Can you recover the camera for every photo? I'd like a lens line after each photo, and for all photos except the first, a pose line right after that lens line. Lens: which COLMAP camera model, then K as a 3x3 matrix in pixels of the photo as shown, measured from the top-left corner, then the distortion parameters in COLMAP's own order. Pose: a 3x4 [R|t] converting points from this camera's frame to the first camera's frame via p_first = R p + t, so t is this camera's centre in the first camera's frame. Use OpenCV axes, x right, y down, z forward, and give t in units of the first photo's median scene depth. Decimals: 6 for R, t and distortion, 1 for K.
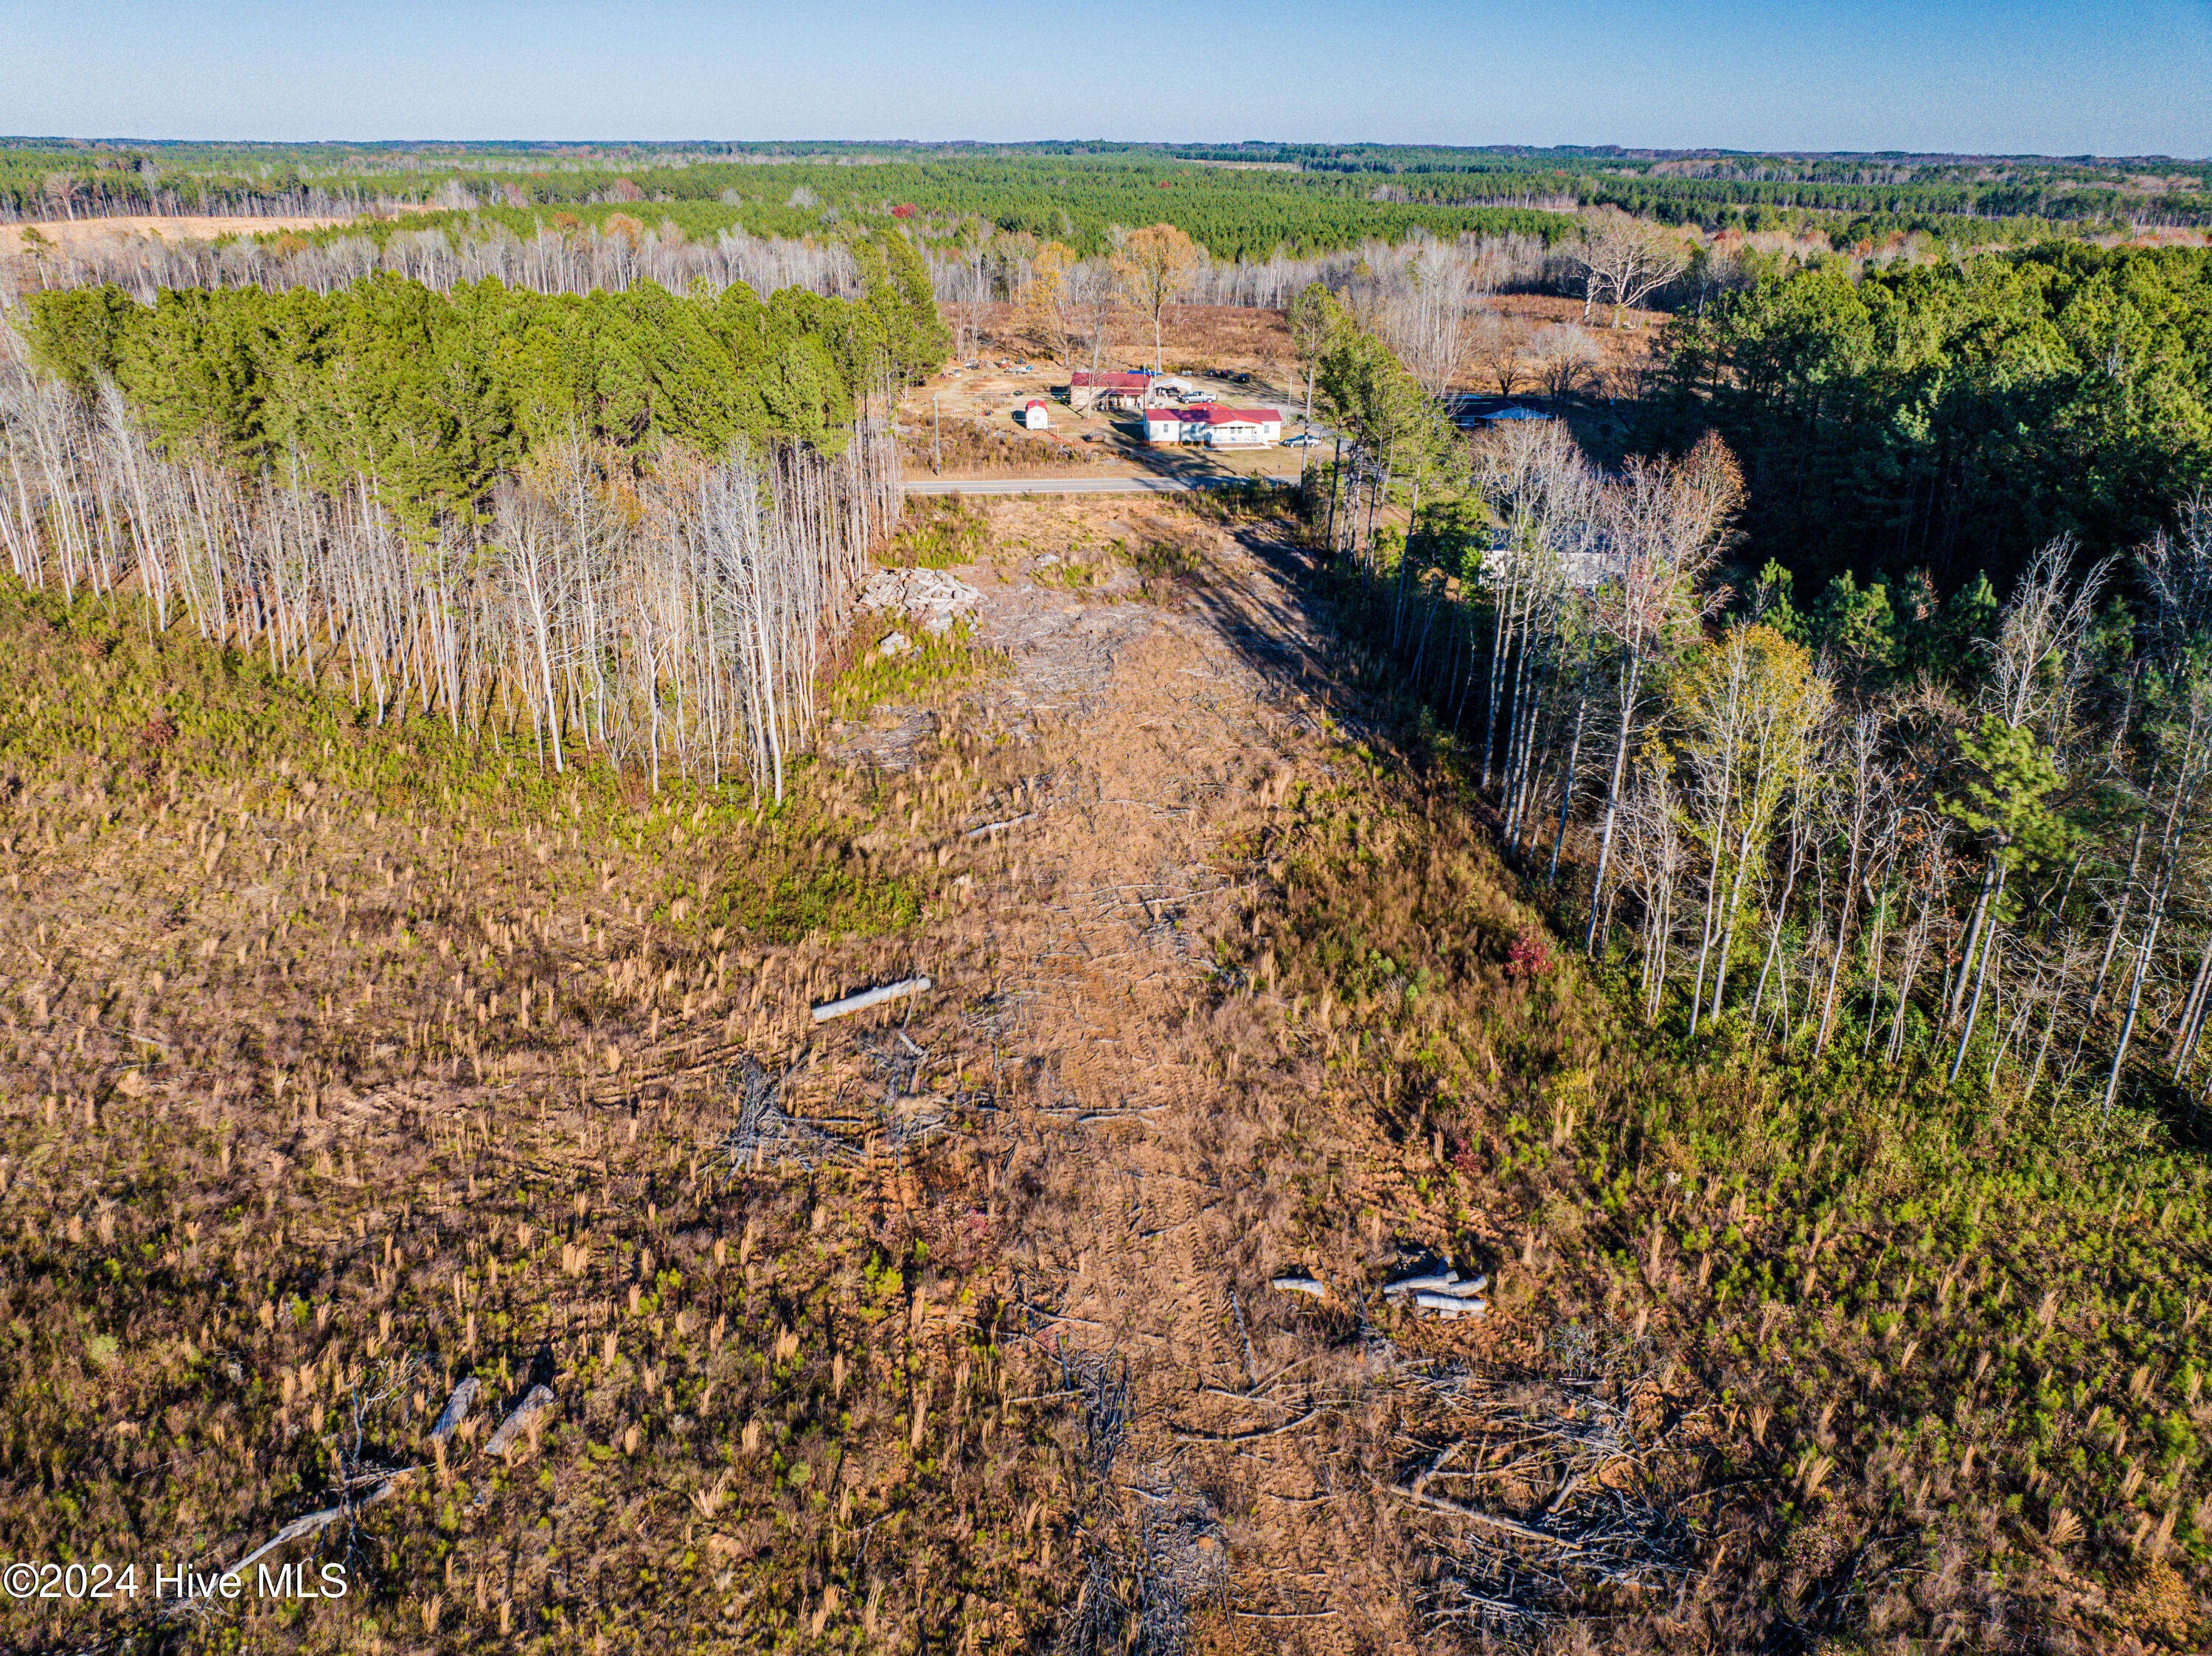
lens RADIAL K [[1522.8, 0, 1106.0], [0, 1522.8, 828.0], [0, 0, 1]] dist [-0.035851, 0.002783]
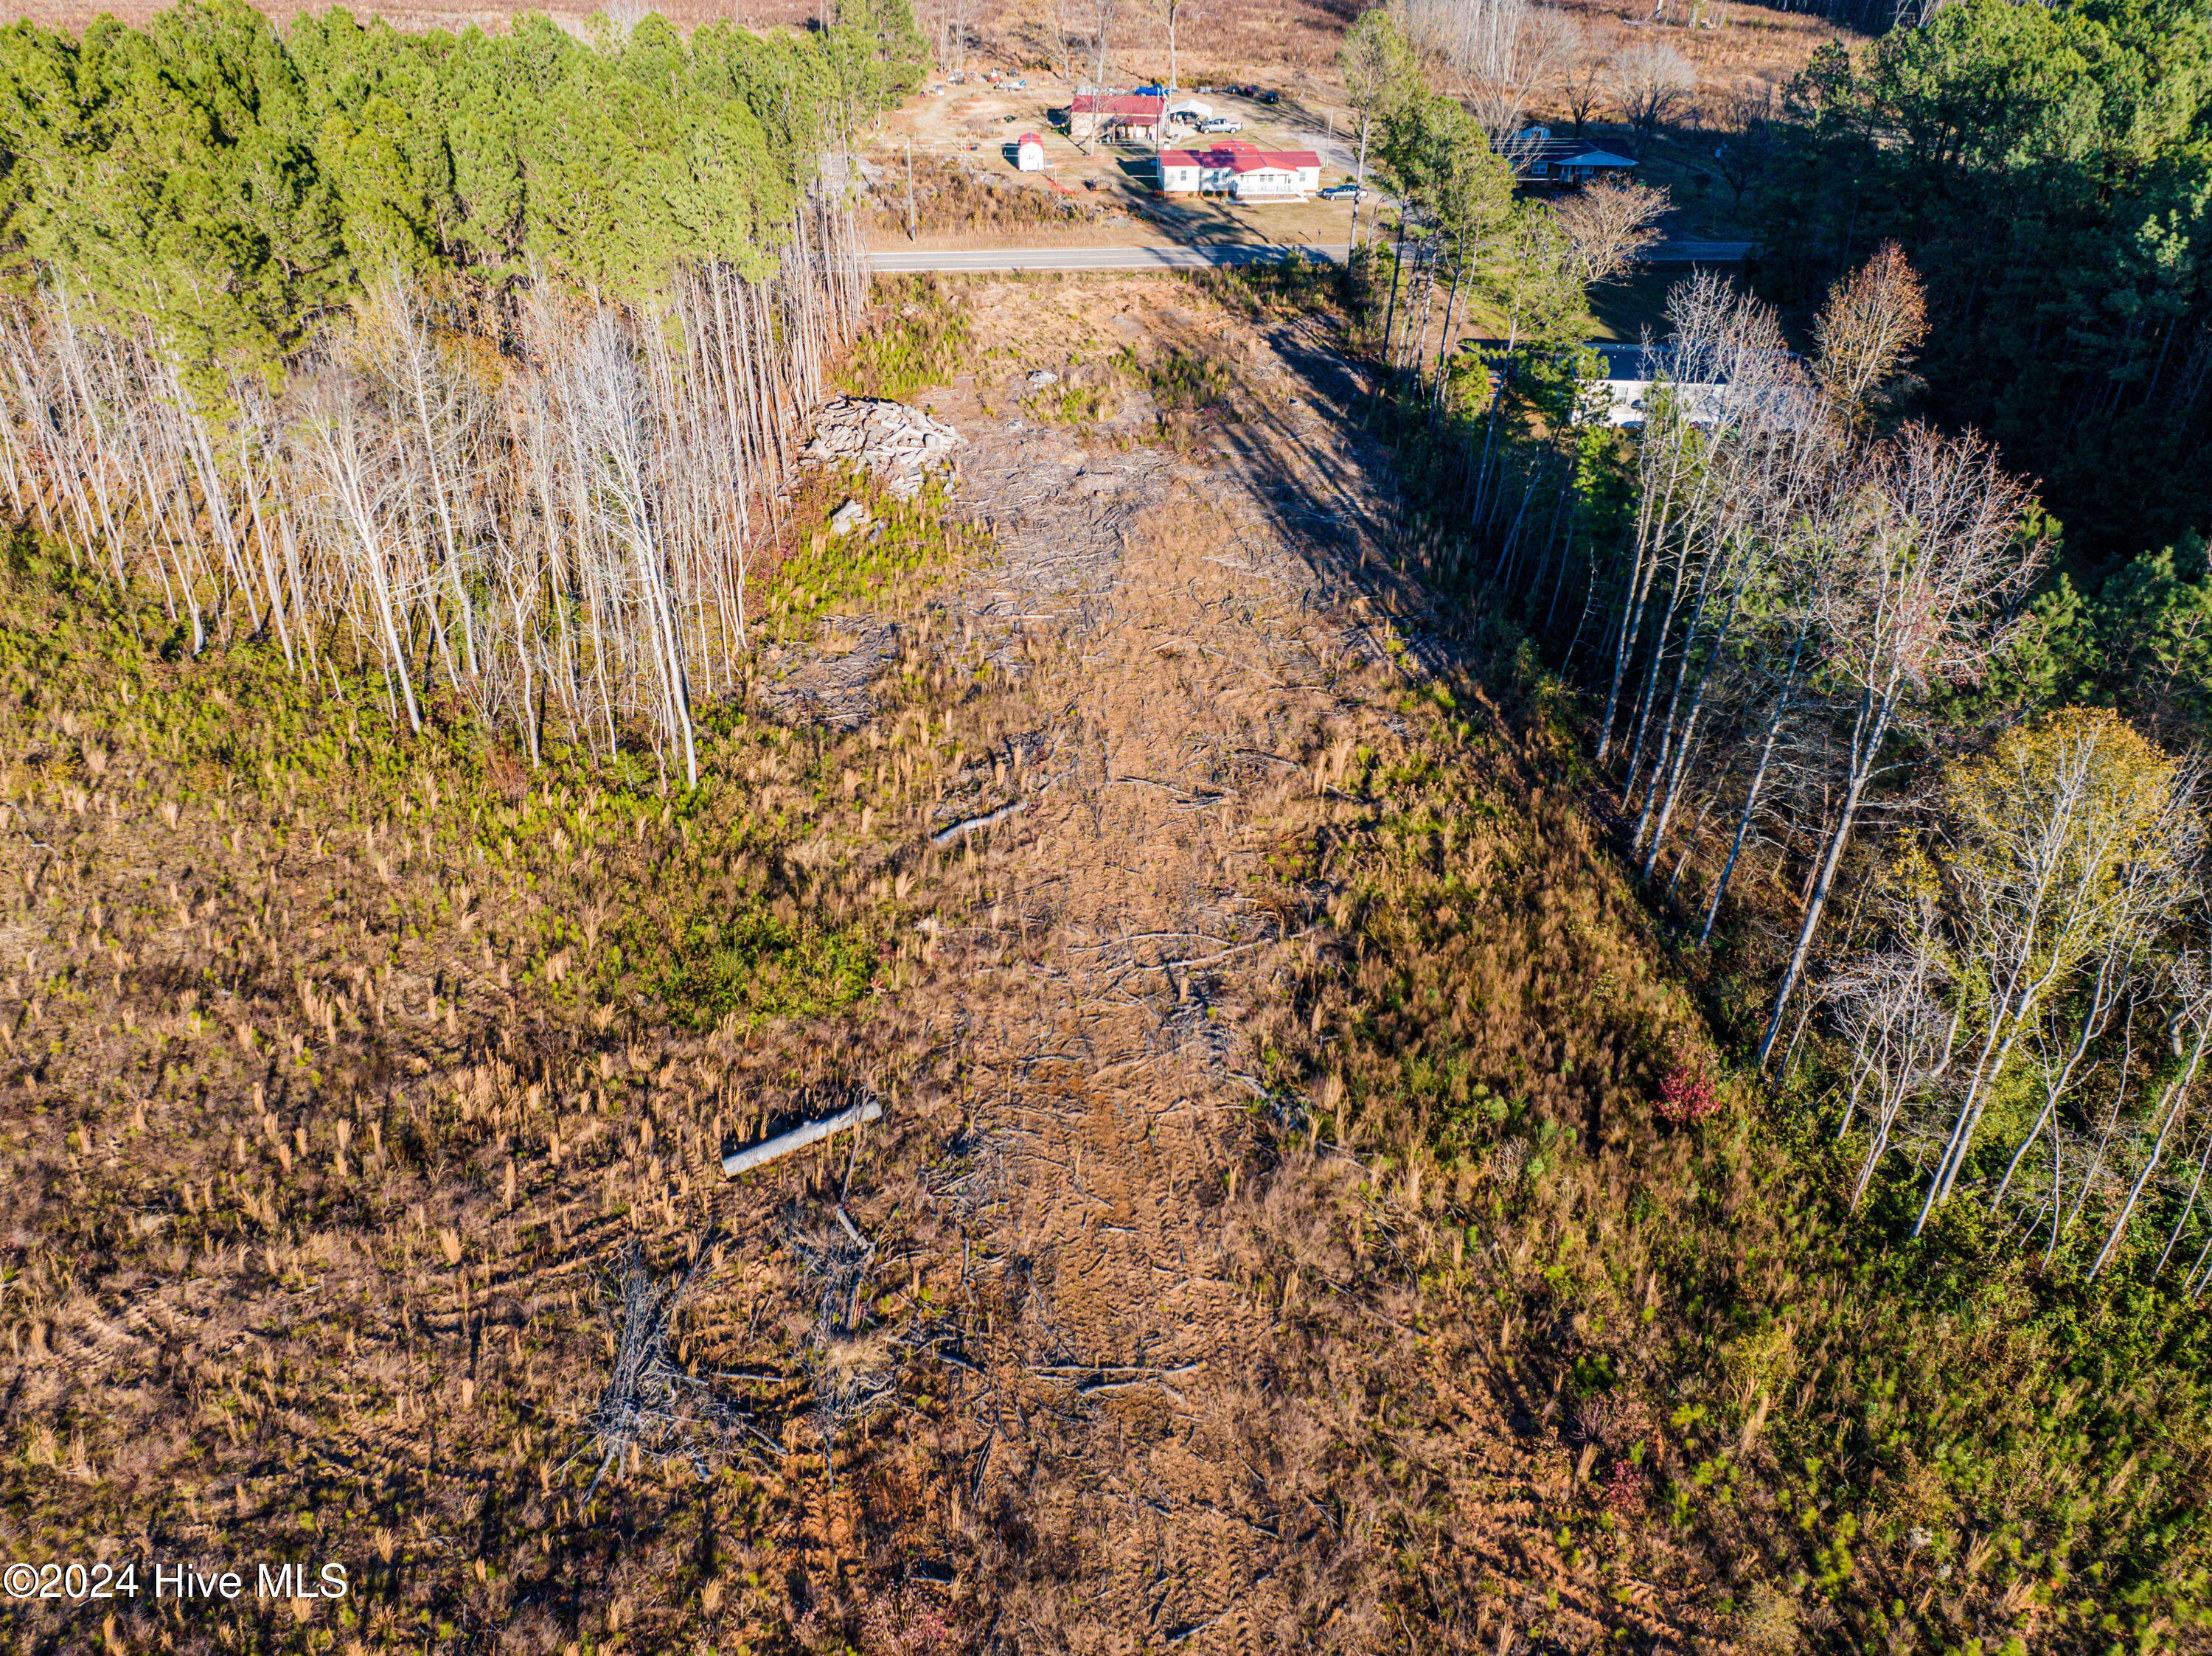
lens RADIAL K [[1535.5, 0, 1106.0], [0, 1535.5, 828.0], [0, 0, 1]] dist [-0.052192, 0.027621]
pose [[0.999996, 0.001927, -0.001862, -0.003456], [-0.001555, 0.983204, 0.182506, -0.155734], [0.002183, -0.182502, 0.983203, 0.259073]]
